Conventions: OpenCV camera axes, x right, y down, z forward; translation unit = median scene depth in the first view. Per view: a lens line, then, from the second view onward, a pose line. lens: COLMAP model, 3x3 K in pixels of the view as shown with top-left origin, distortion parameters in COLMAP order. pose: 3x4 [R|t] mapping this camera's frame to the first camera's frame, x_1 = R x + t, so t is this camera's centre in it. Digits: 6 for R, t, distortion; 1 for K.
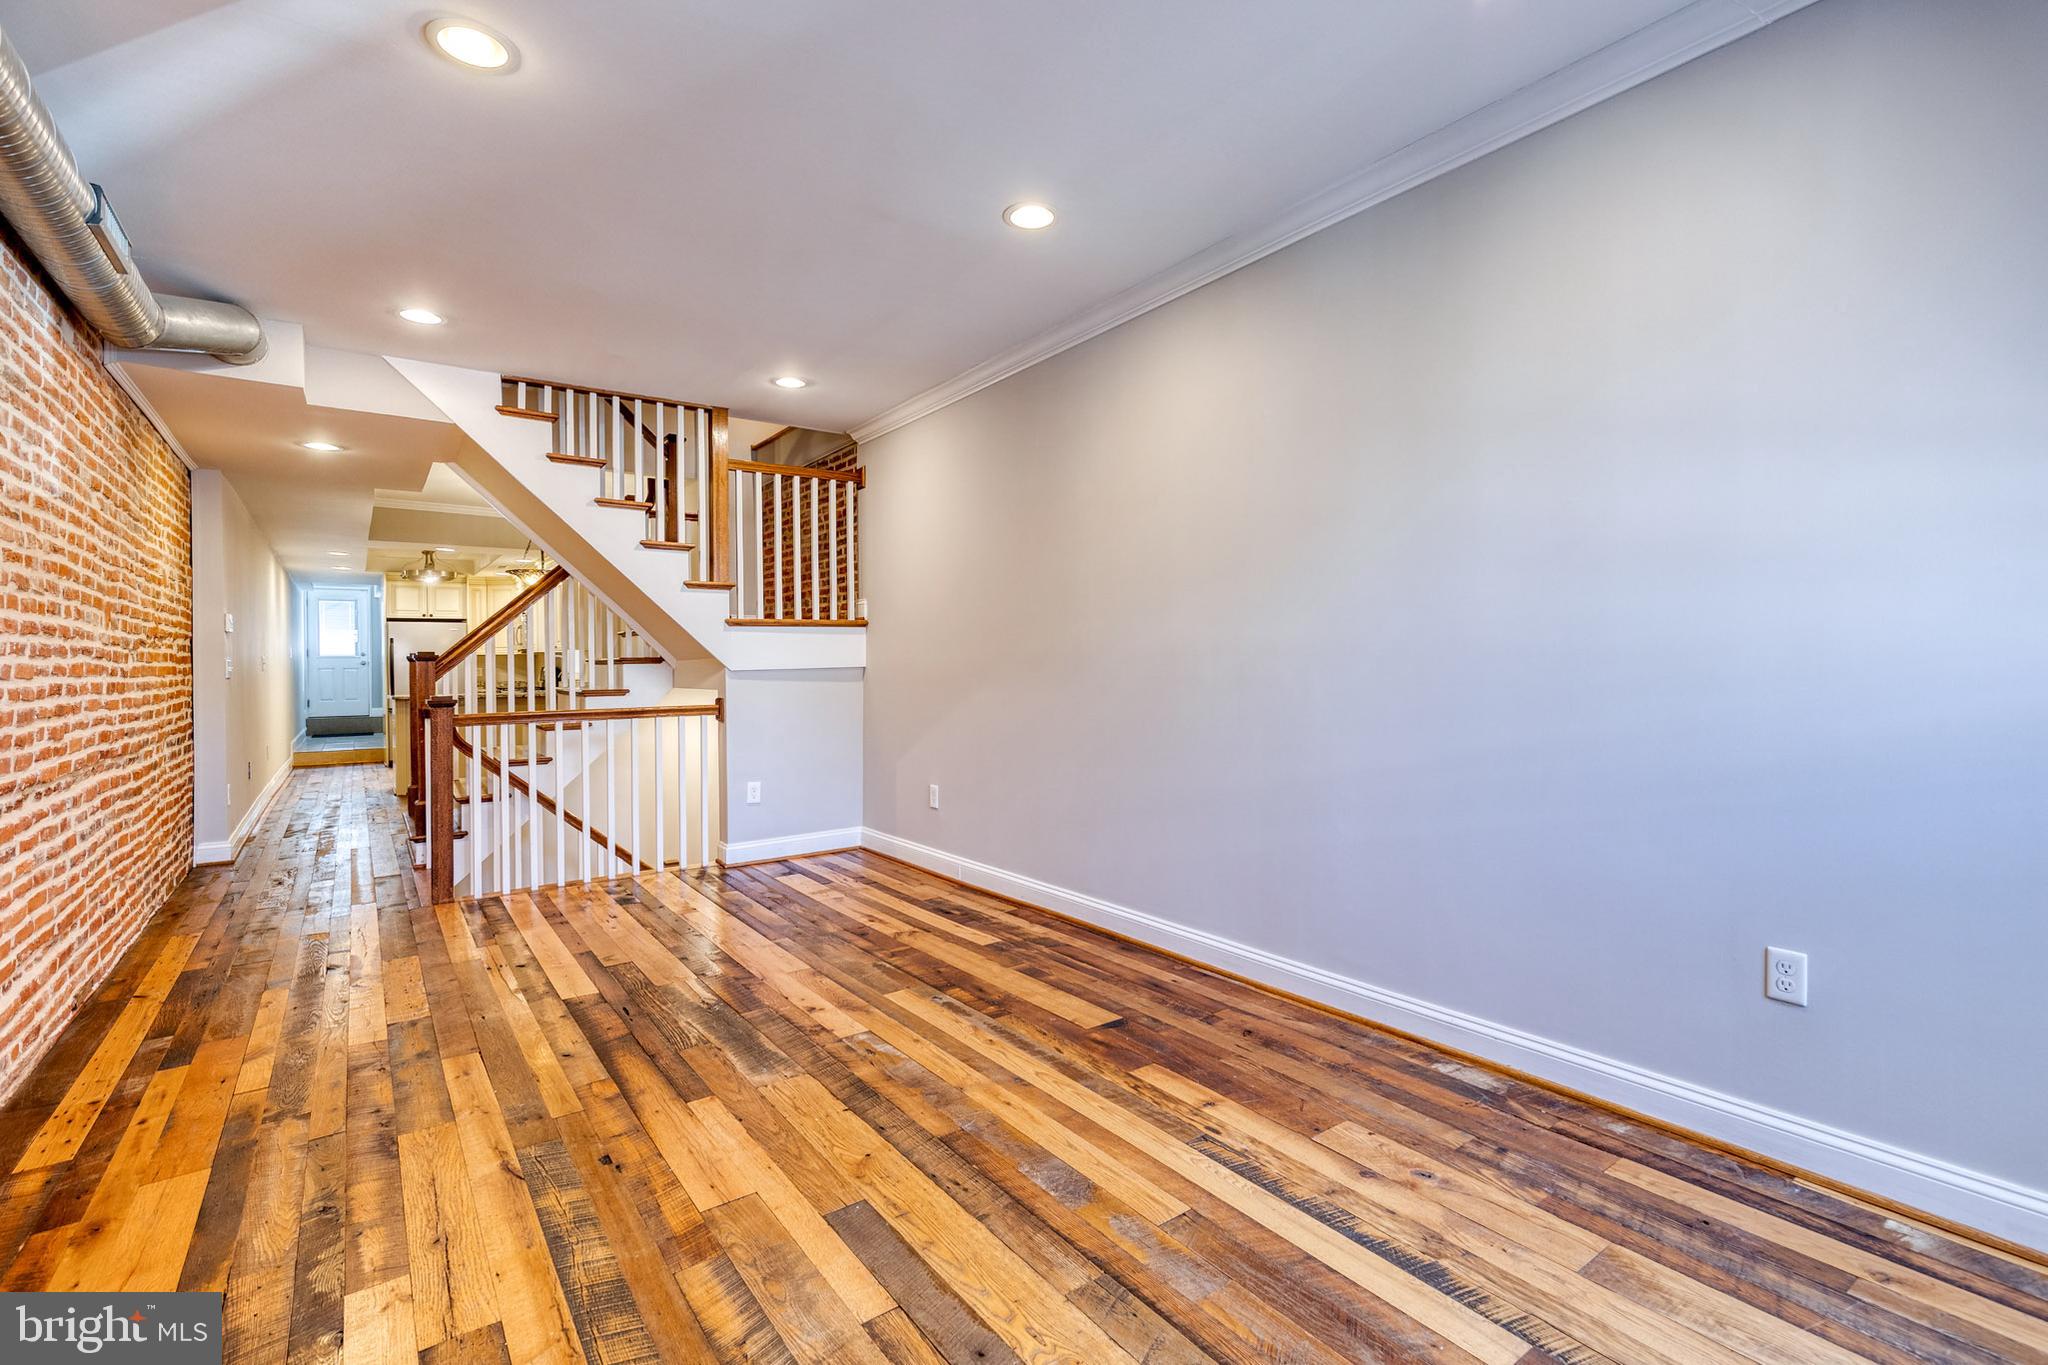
lens RADIAL K [[941.1, 0, 1029.2], [0, 941.1, 673.6], [0, 0, 1]] dist [0.012685, -0.001174]
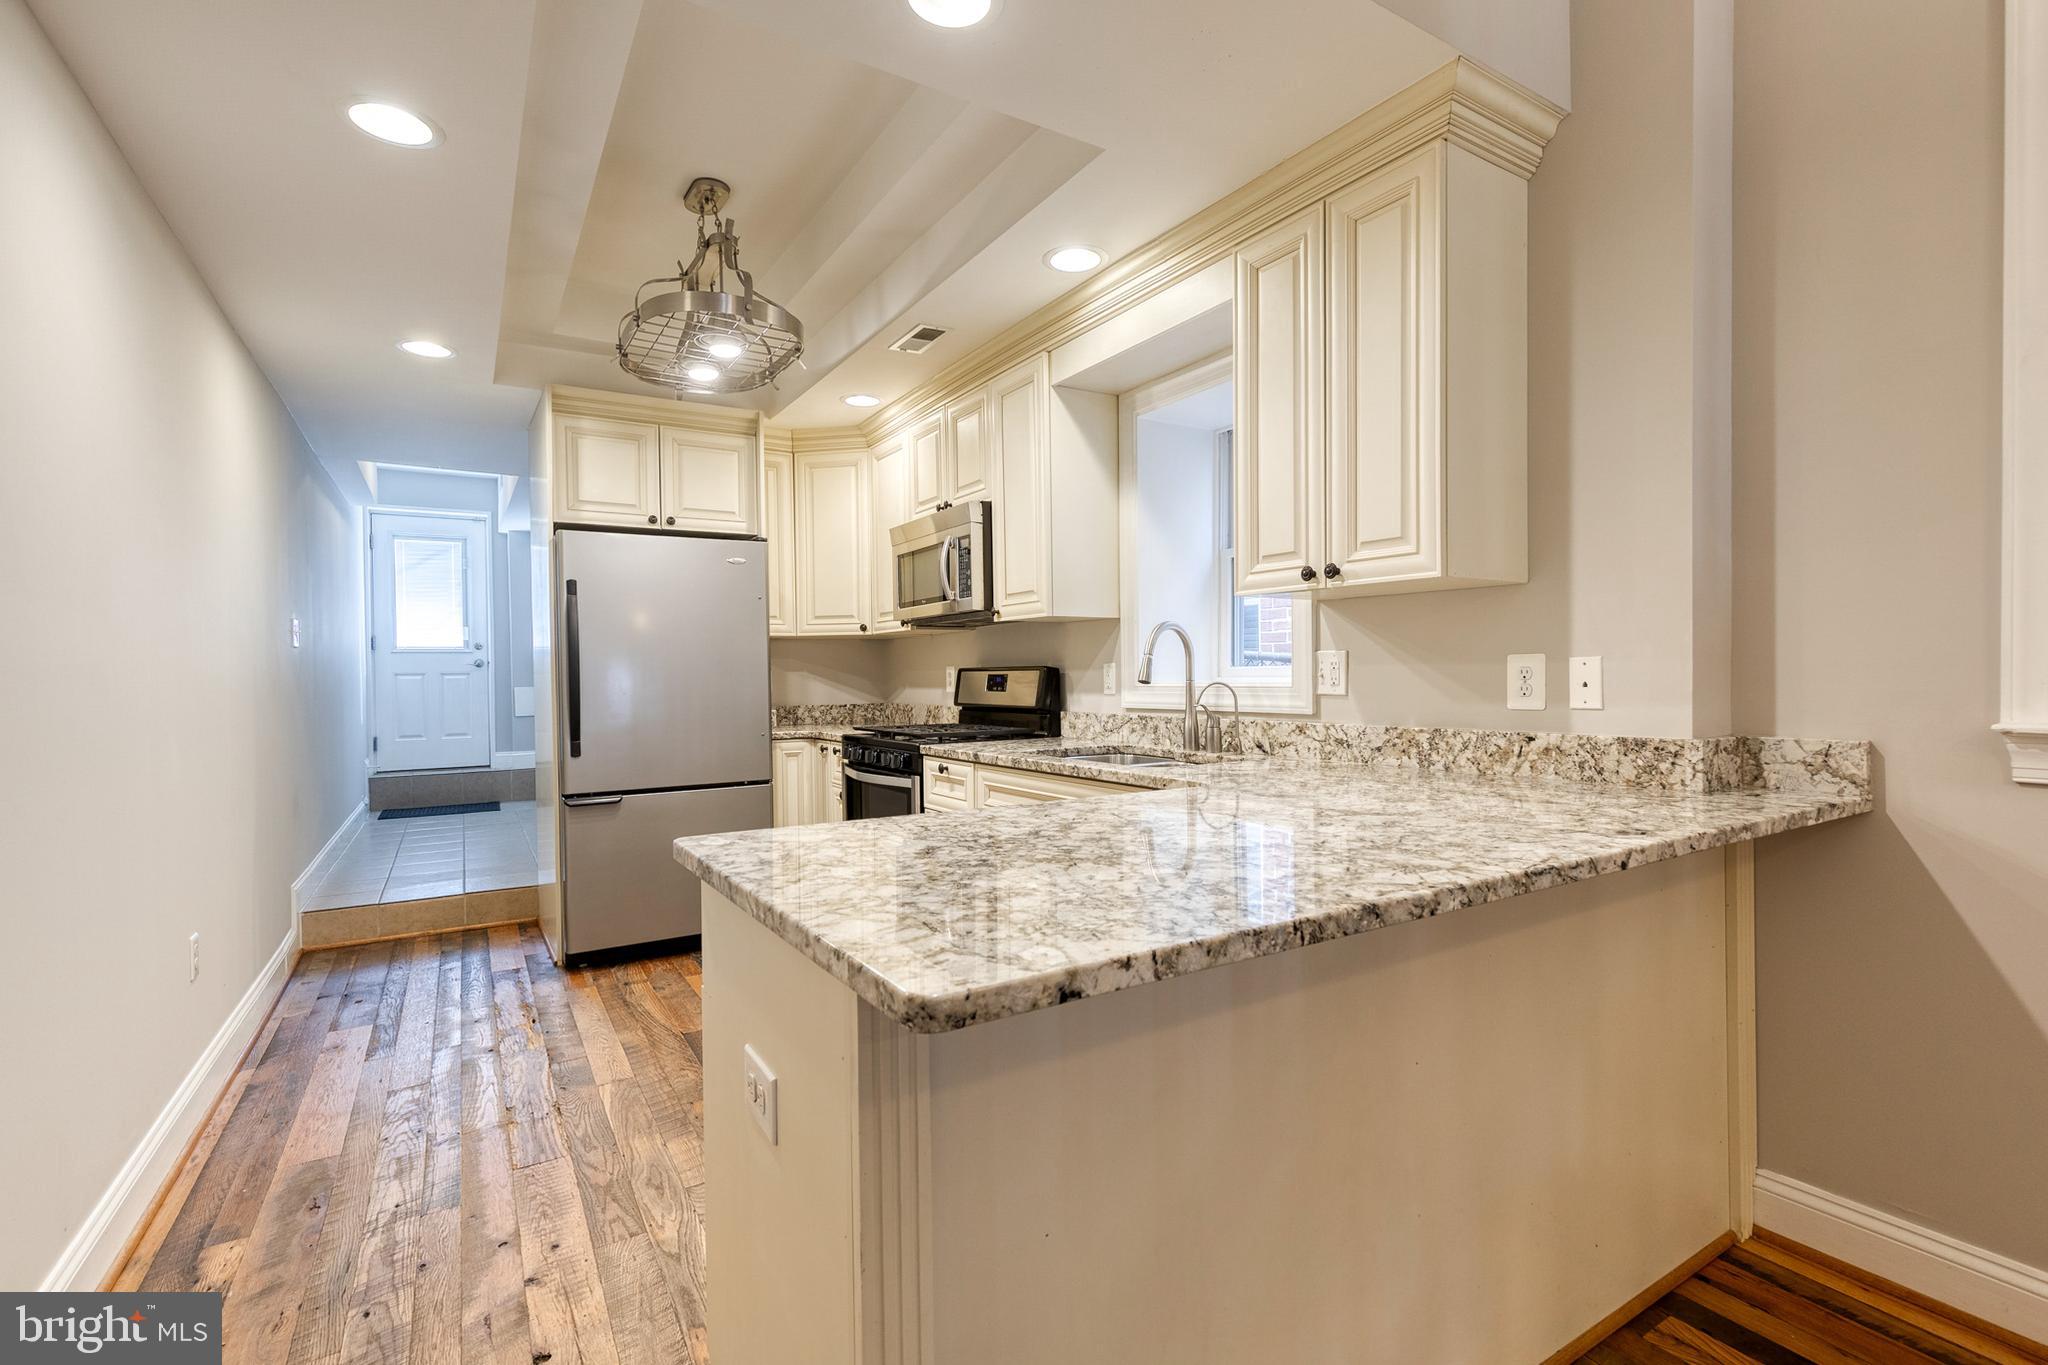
lens RADIAL K [[941.1, 0, 1029.2], [0, 941.1, 673.6], [0, 0, 1]] dist [0.012685, -0.001174]
pose [[0.997035, -0.007611, -0.076576, -1.494354], [0.007433, 0.999969, -0.002616, -0.007839], [0.076594, 0.002039, 0.997060, 2.087050]]
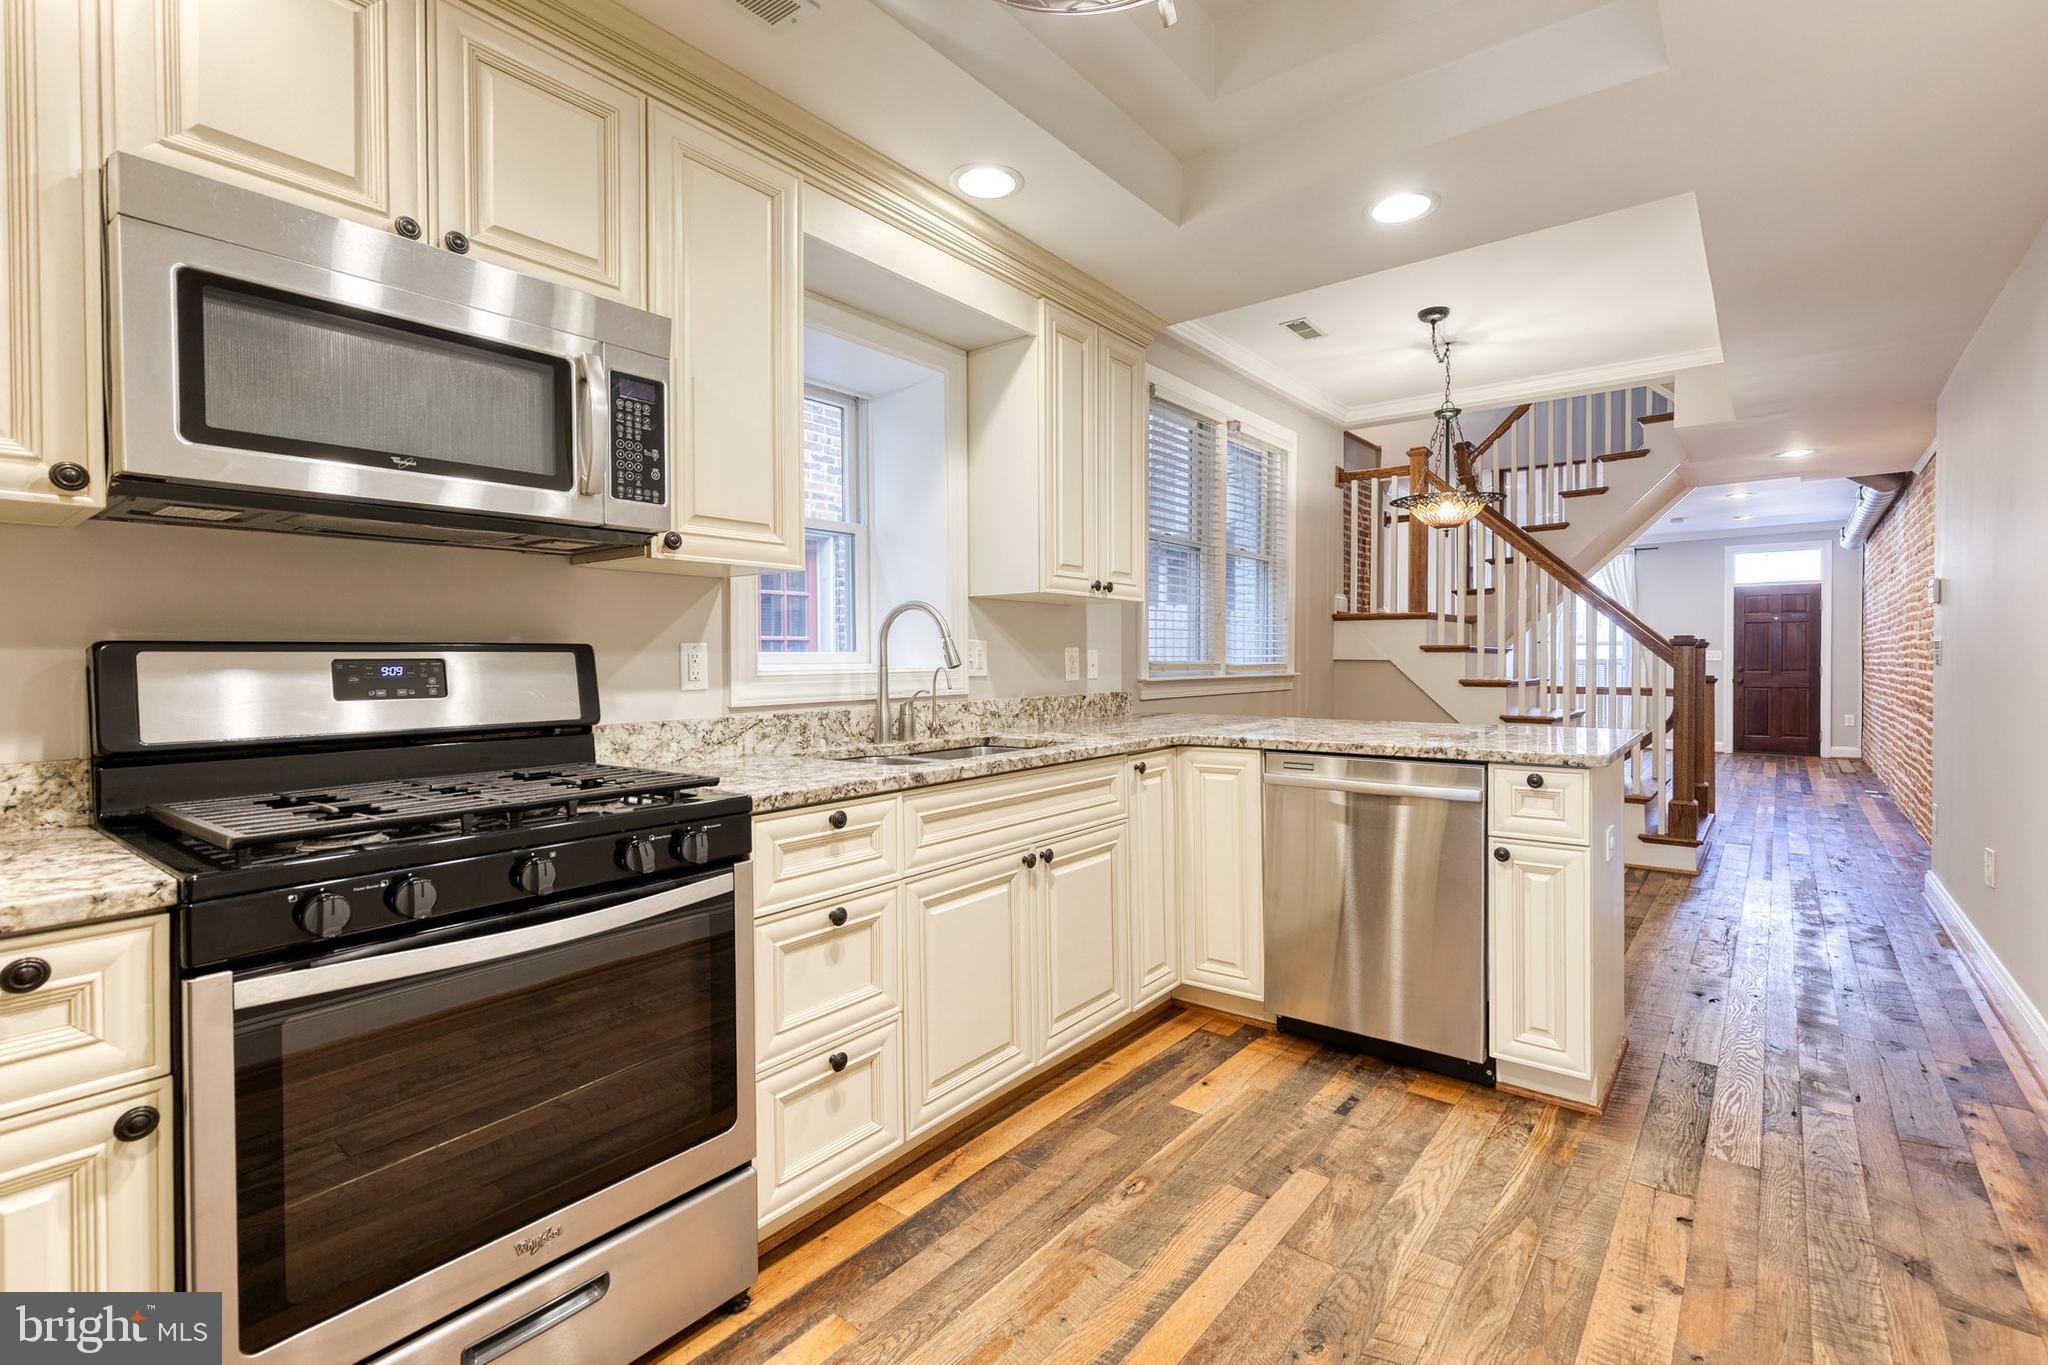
lens RADIAL K [[923.8, 0, 1064.9], [0, 923.8, 661.7], [0, 0, 1]] dist [0.010709, -0.001117]
pose [[-0.288607, 0.002336, 0.957445, -2.146261], [0.011302, 0.999936, 0.000967, -0.005537], [-0.957381, 0.011101, -0.288615, 2.977184]]
